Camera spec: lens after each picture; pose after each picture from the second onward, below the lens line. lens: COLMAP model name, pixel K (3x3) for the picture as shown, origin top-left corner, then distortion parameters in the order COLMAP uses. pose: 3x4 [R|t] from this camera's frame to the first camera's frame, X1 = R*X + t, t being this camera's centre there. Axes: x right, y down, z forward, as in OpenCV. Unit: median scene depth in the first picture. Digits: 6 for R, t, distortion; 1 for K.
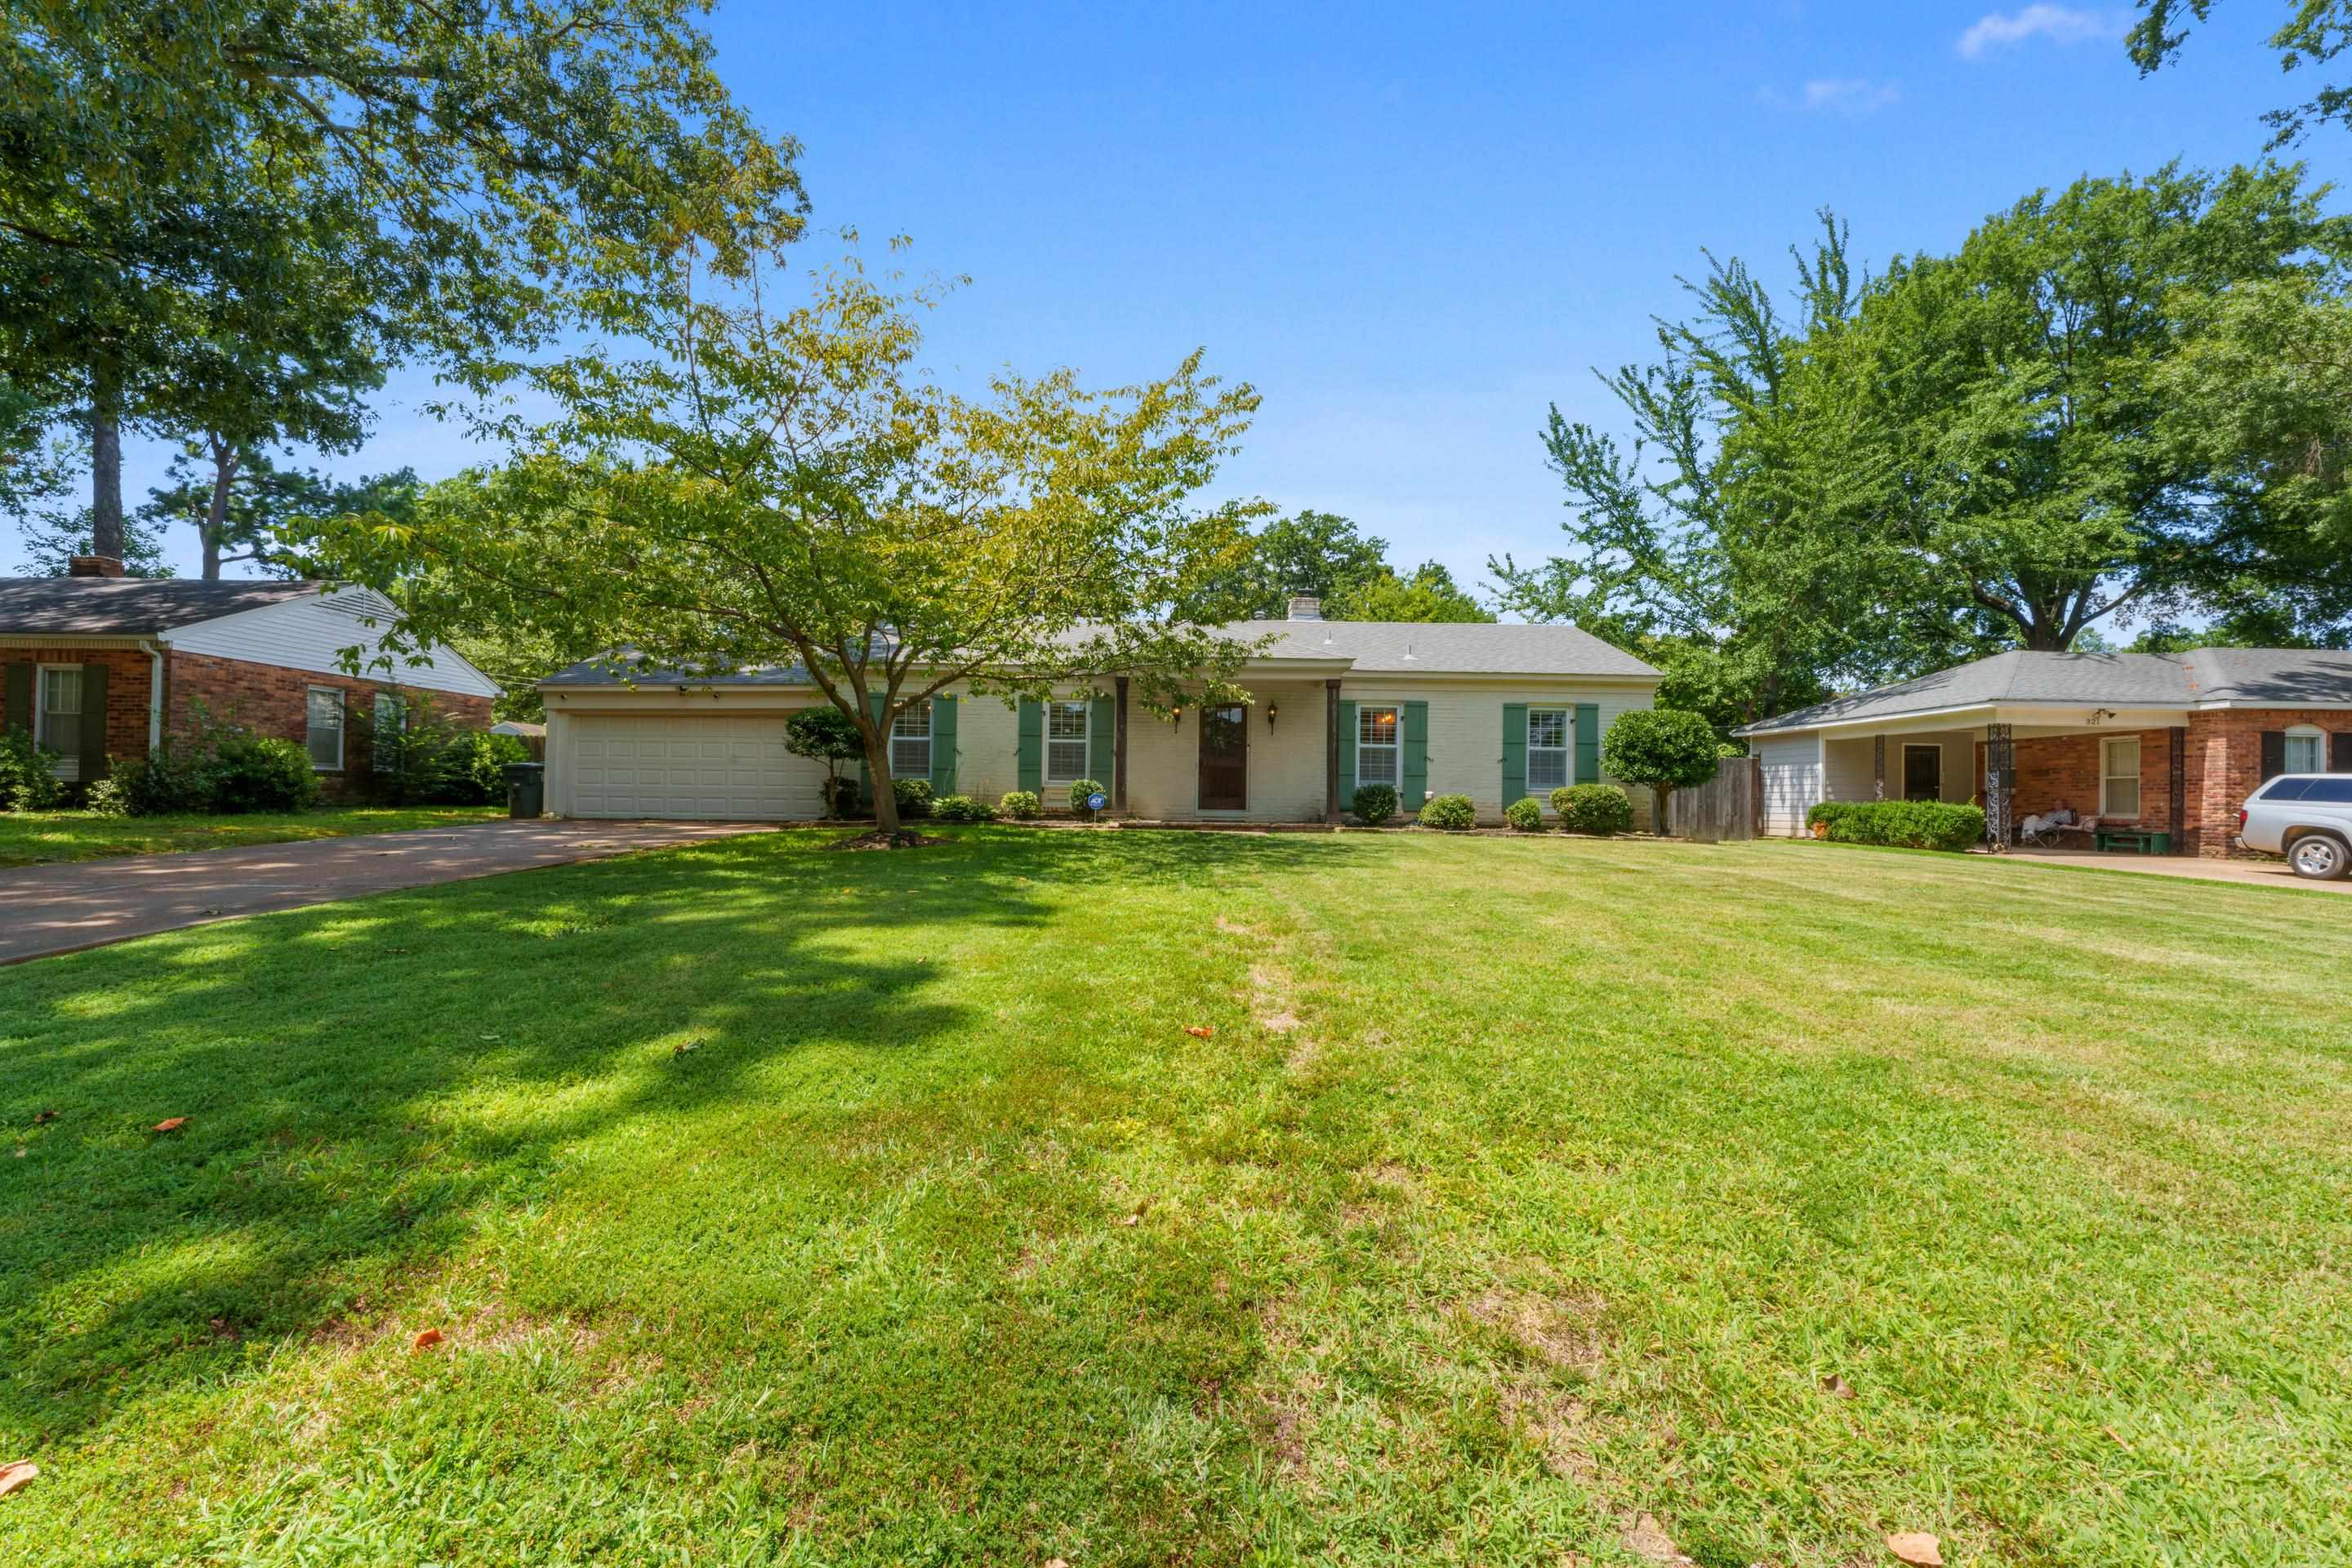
lens RADIAL K [[949.9, 0, 1165.7], [0, 949.9, 781.1], [0, 0, 1]] dist [-0.001176, -0.000644]
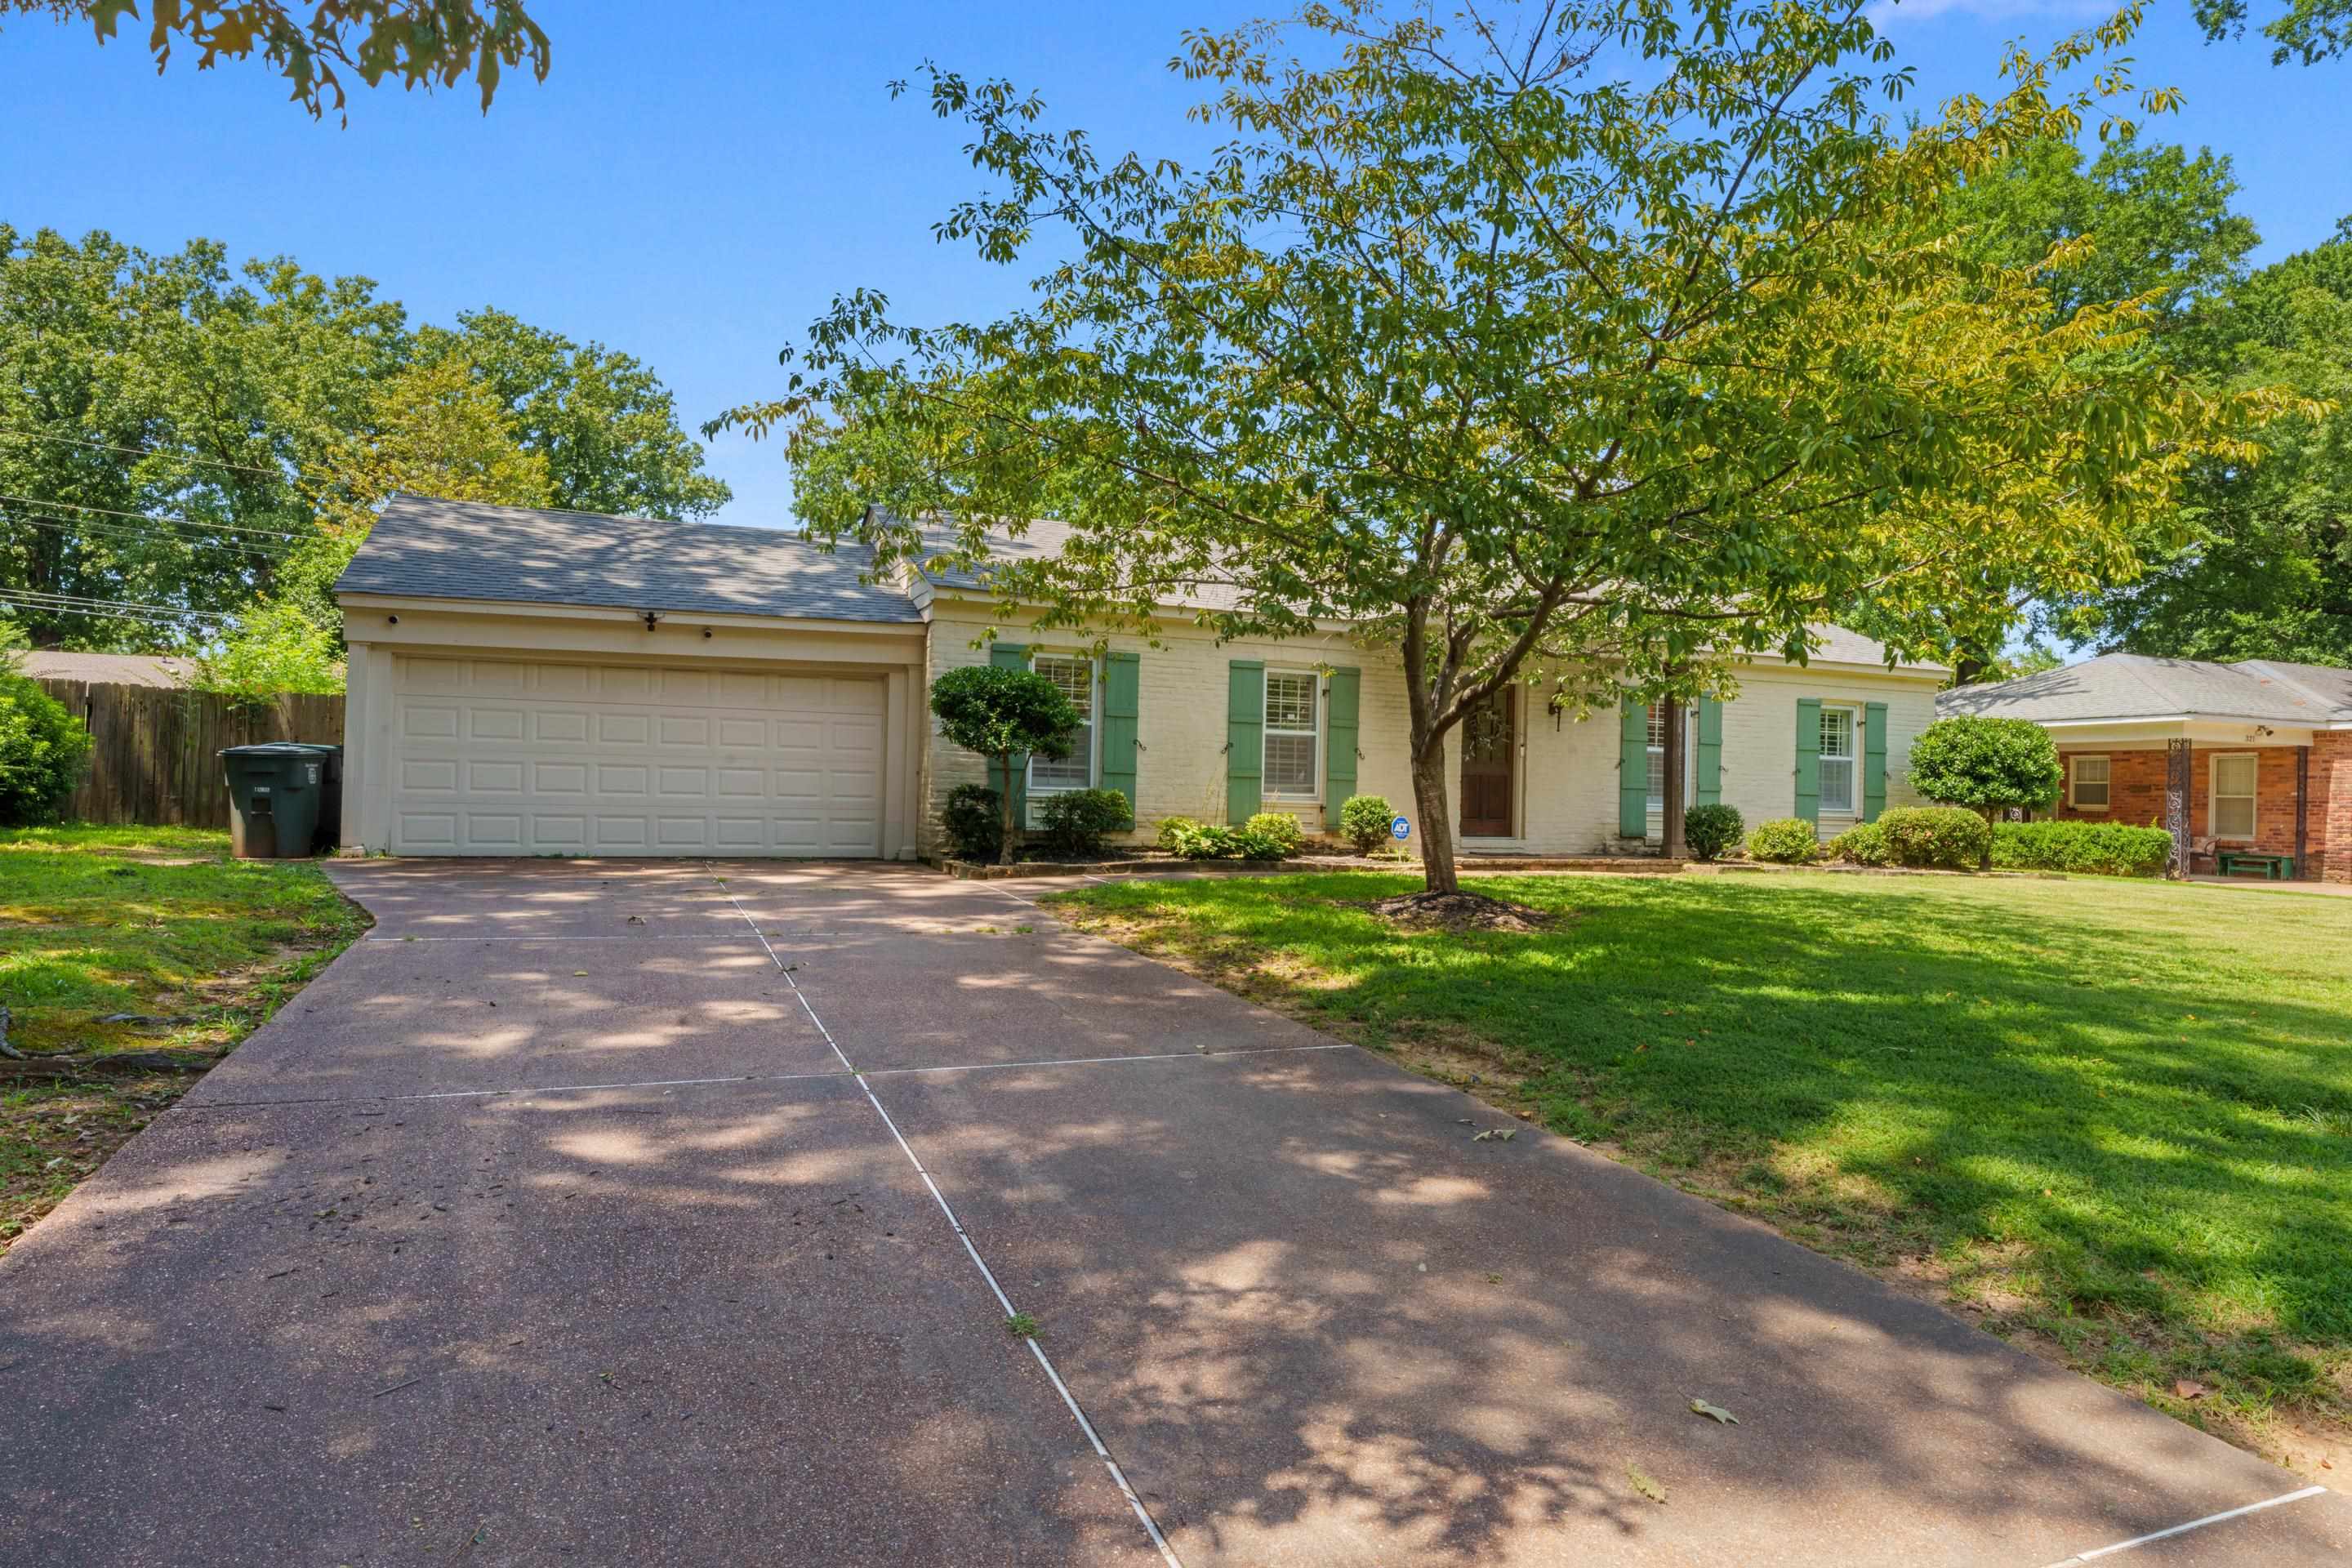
lens RADIAL K [[1390.8, 0, 1183.4], [0, 1390.8, 779.0], [0, 0, 1]] dist [-0.002396, -0.000753]
pose [[0.922099, 0.012507, 0.386753, -0.524463], [-0.017867, 0.999788, 0.010268, -0.018316], [-0.386542, -0.016378, 0.922126, 0.147443]]
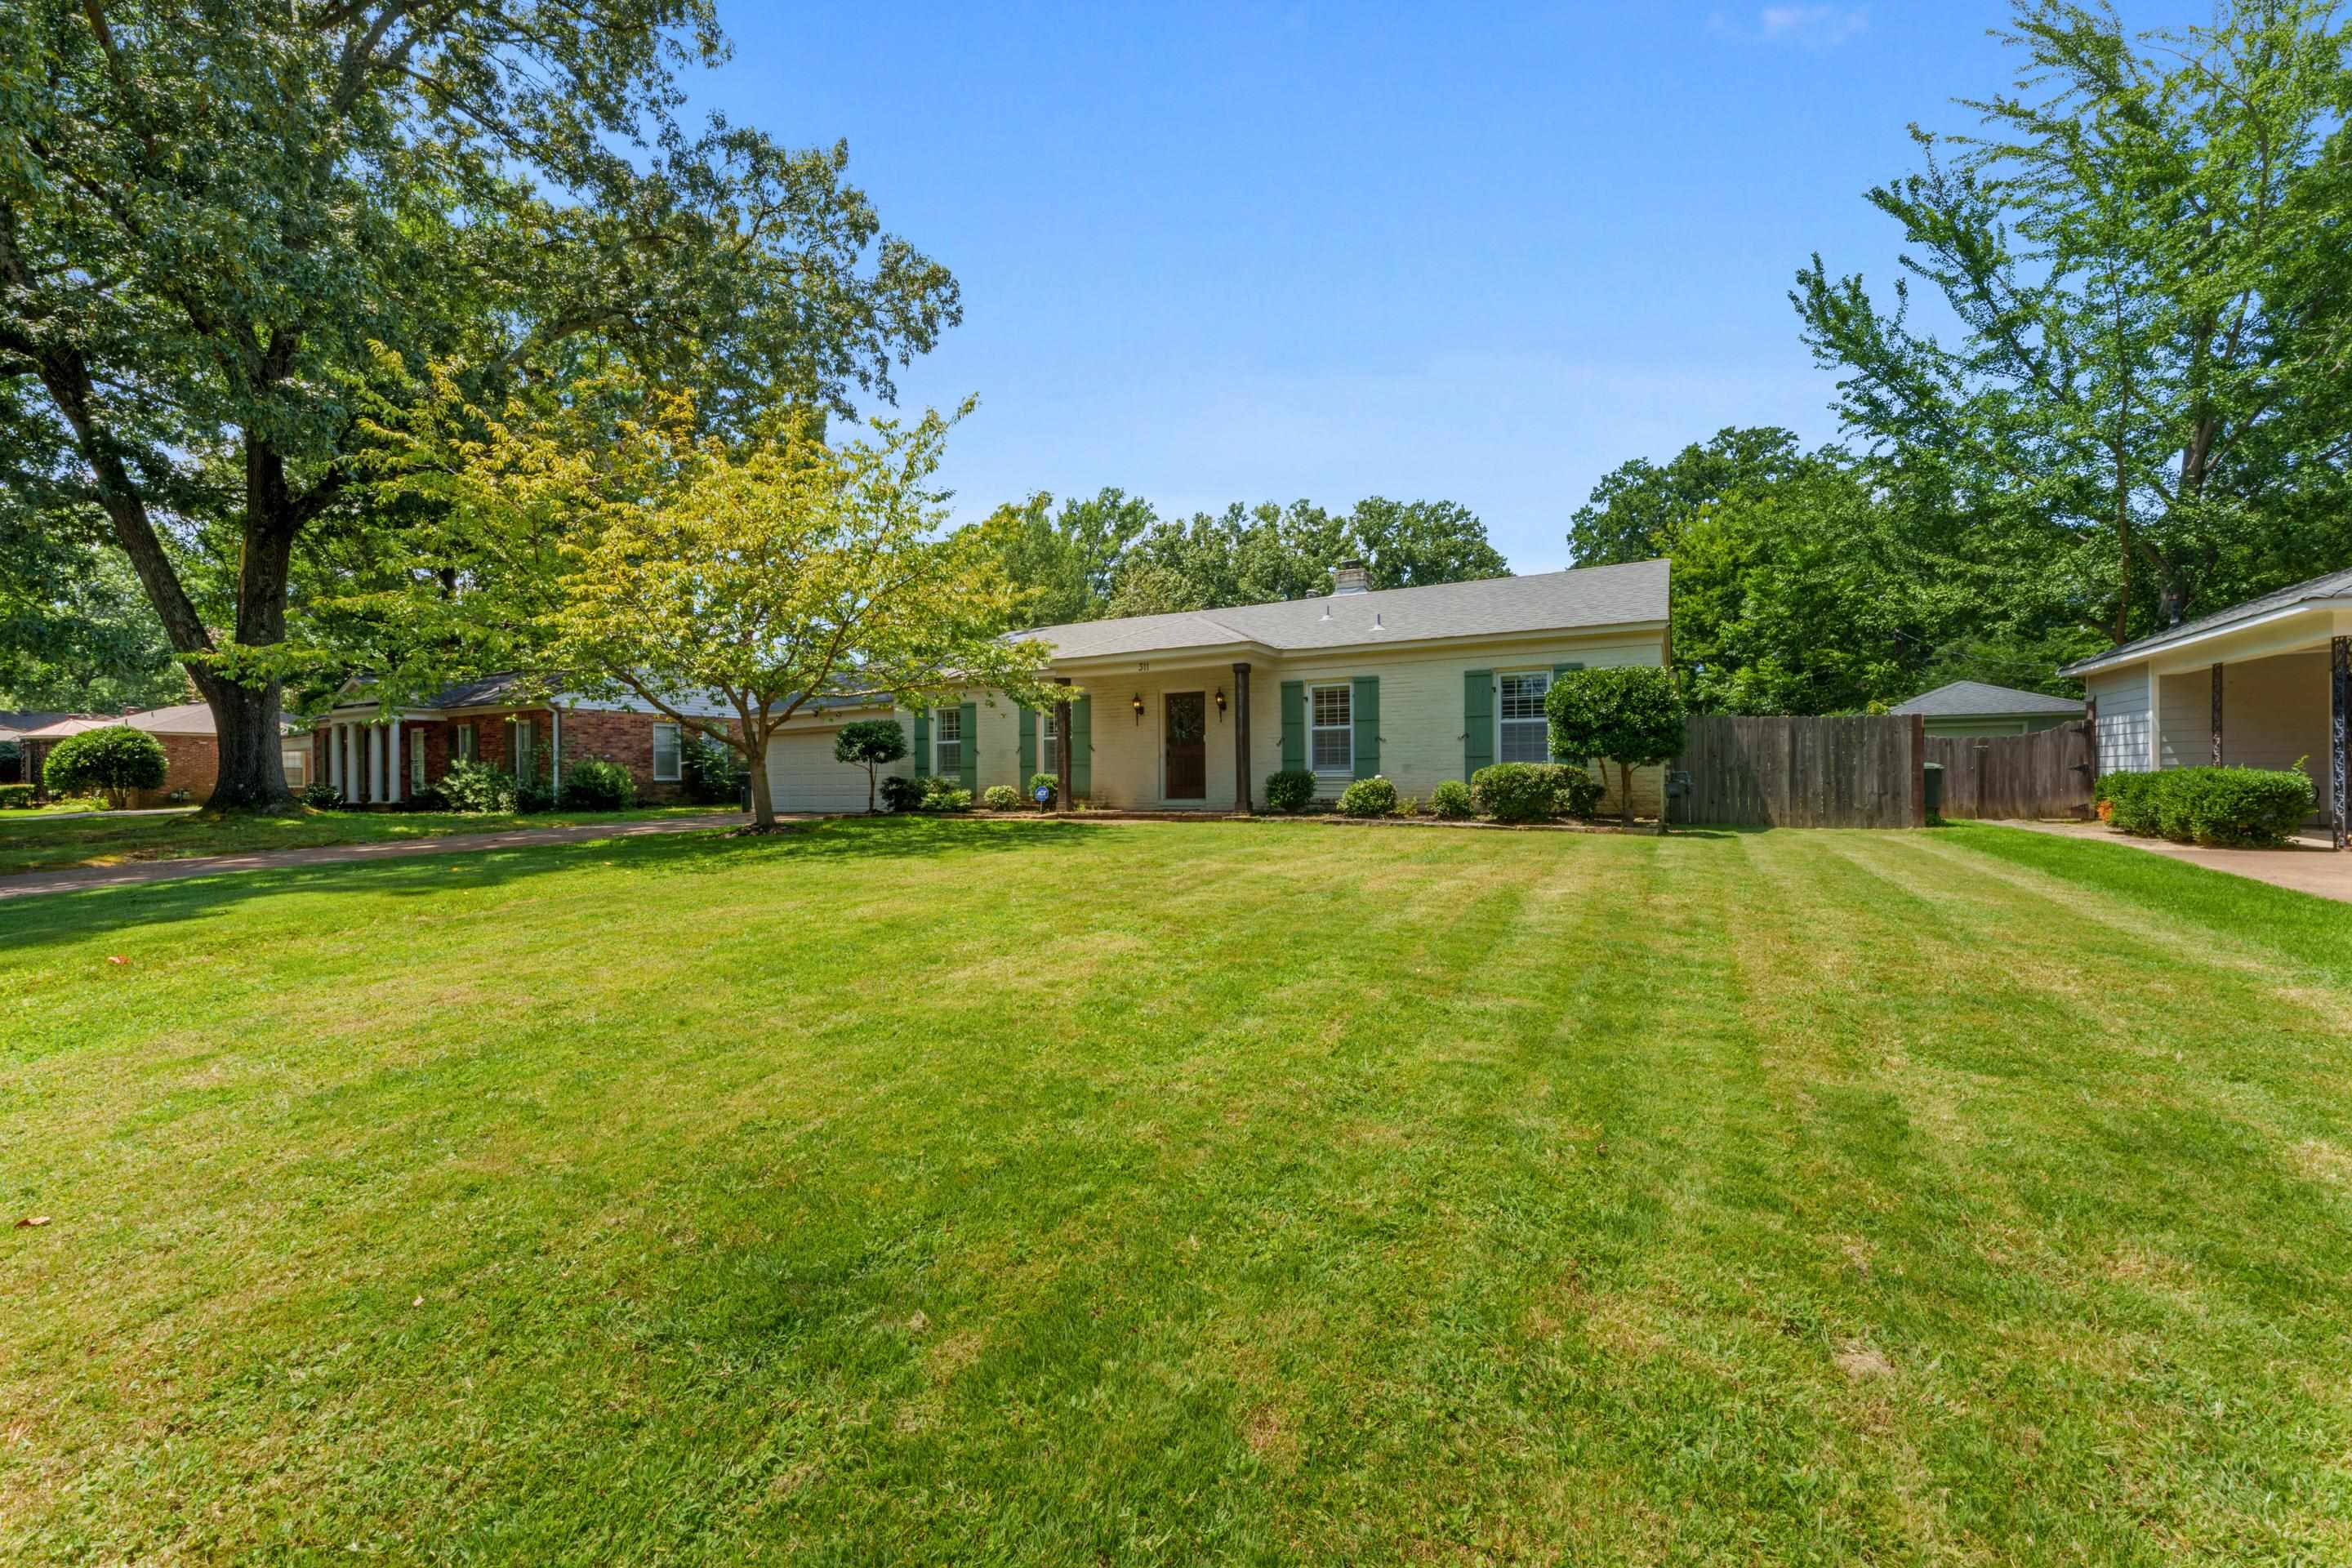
lens RADIAL K [[949.9, 0, 1151.6], [0, 949.9, 791.9], [0, 0, 1]] dist [-0.001176, -0.000644]
pose [[0.874131, -0.019641, -0.485293, 0.511290], [0.032758, 0.999291, 0.018561, 0.002990], [0.484584, -0.032122, 0.874155, 0.096714]]
